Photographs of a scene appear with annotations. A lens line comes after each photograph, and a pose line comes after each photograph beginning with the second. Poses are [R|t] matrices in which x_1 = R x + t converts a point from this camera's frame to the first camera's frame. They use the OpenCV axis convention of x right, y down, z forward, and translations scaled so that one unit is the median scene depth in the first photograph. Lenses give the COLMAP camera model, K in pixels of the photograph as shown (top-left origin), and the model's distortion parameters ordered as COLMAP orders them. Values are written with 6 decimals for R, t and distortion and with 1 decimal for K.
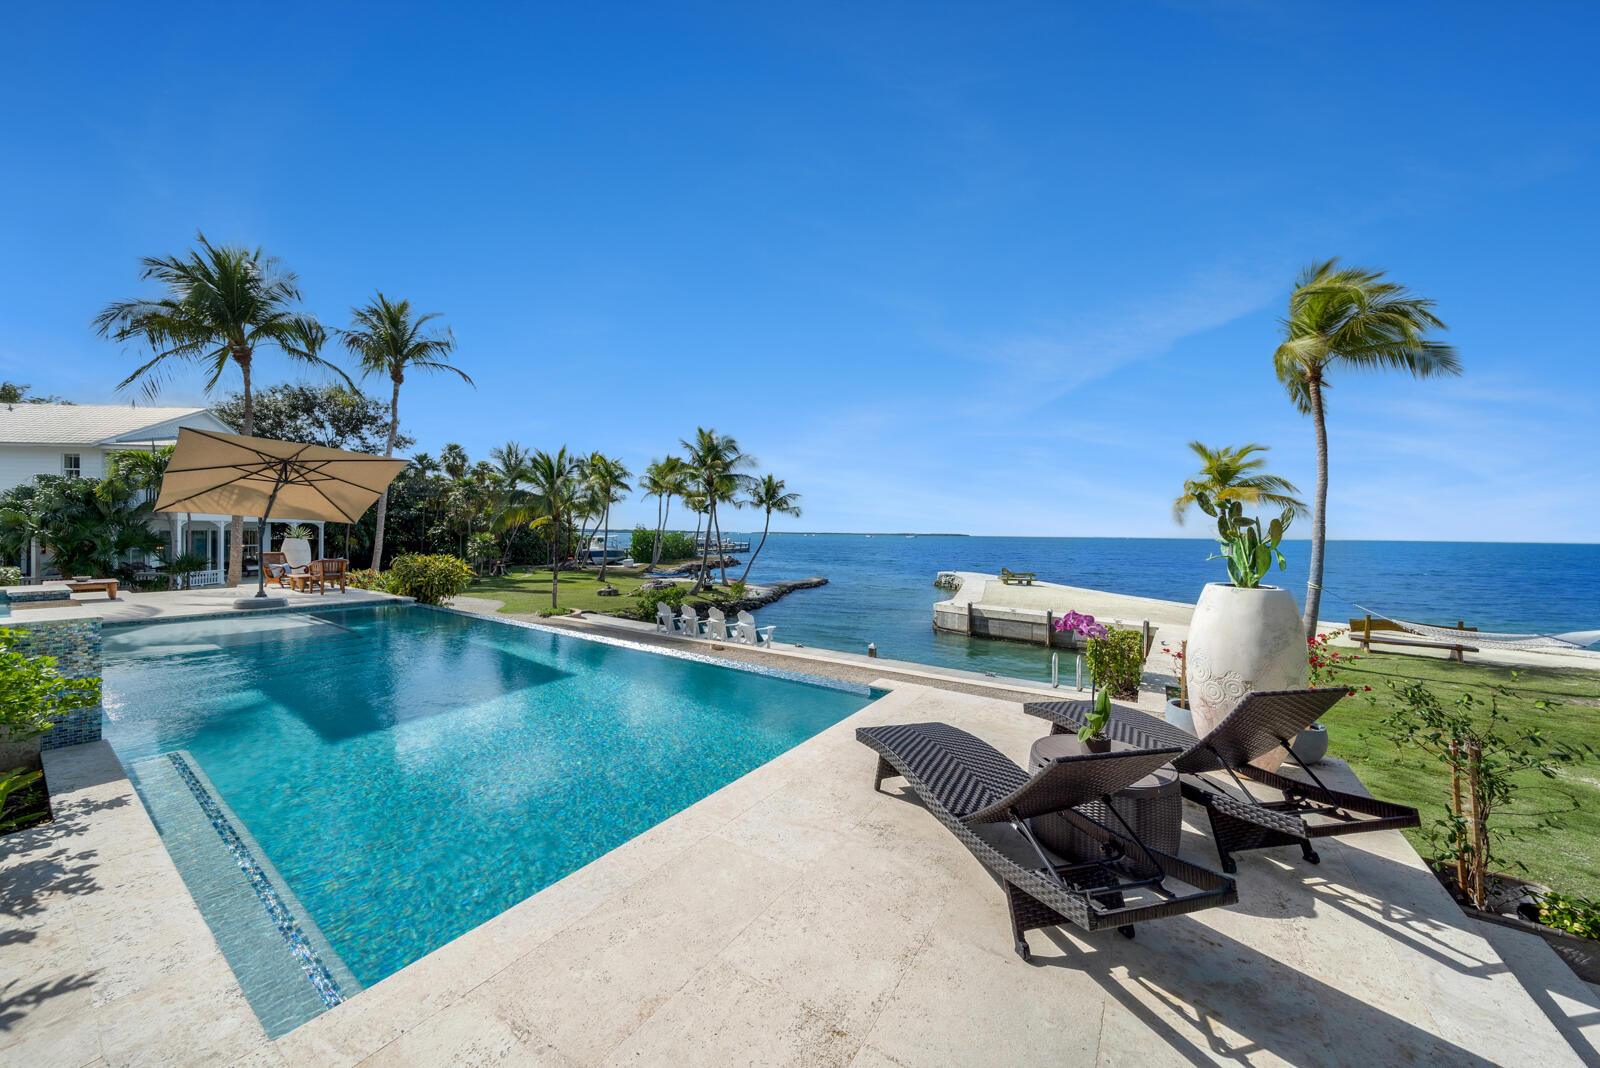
lens RADIAL K [[544.2, 0, 800.0], [0, 544.2, 534.0], [0, 0, 1]] dist [-0.000252, -0.000062]
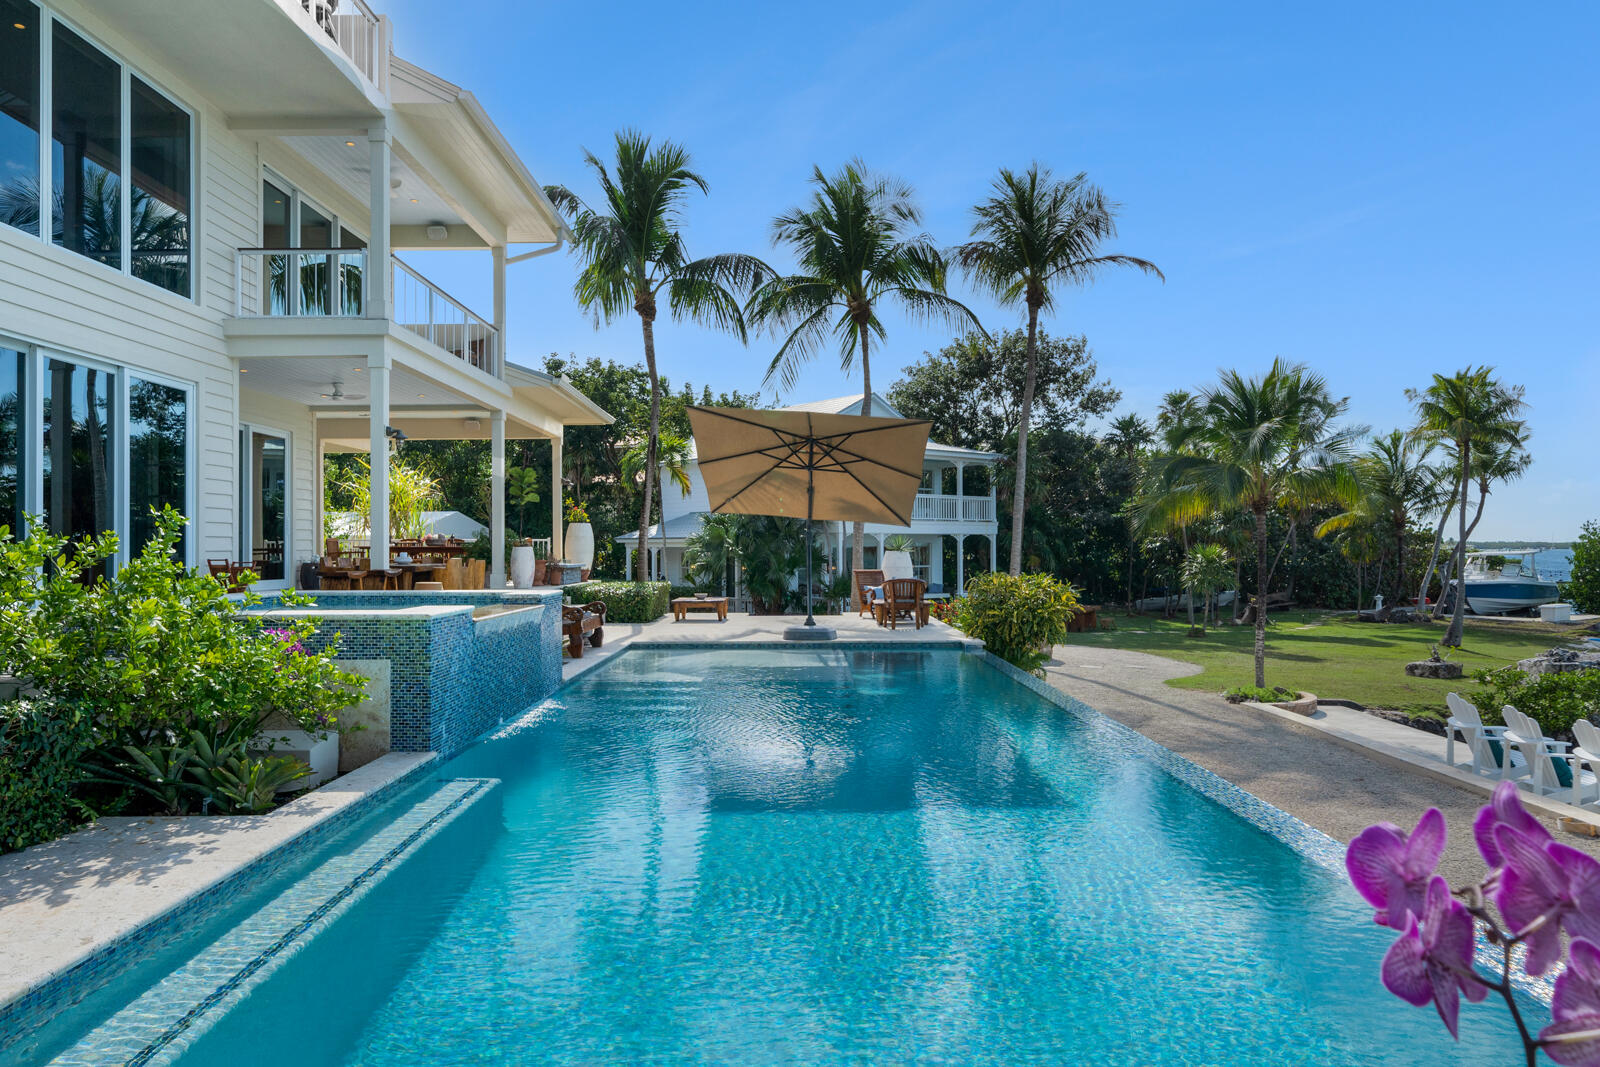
lens RADIAL K [[1027.0, 0, 800.0], [0, 1027.0, 533.5], [0, 0, 1]] dist [0.020209, -0.001080]
pose [[0.560084, -0.026471, -0.828013, 0.102555], [0.011001, 0.999639, -0.024517, 0.013892], [0.828363, 0.004623, 0.560172, 0.116210]]
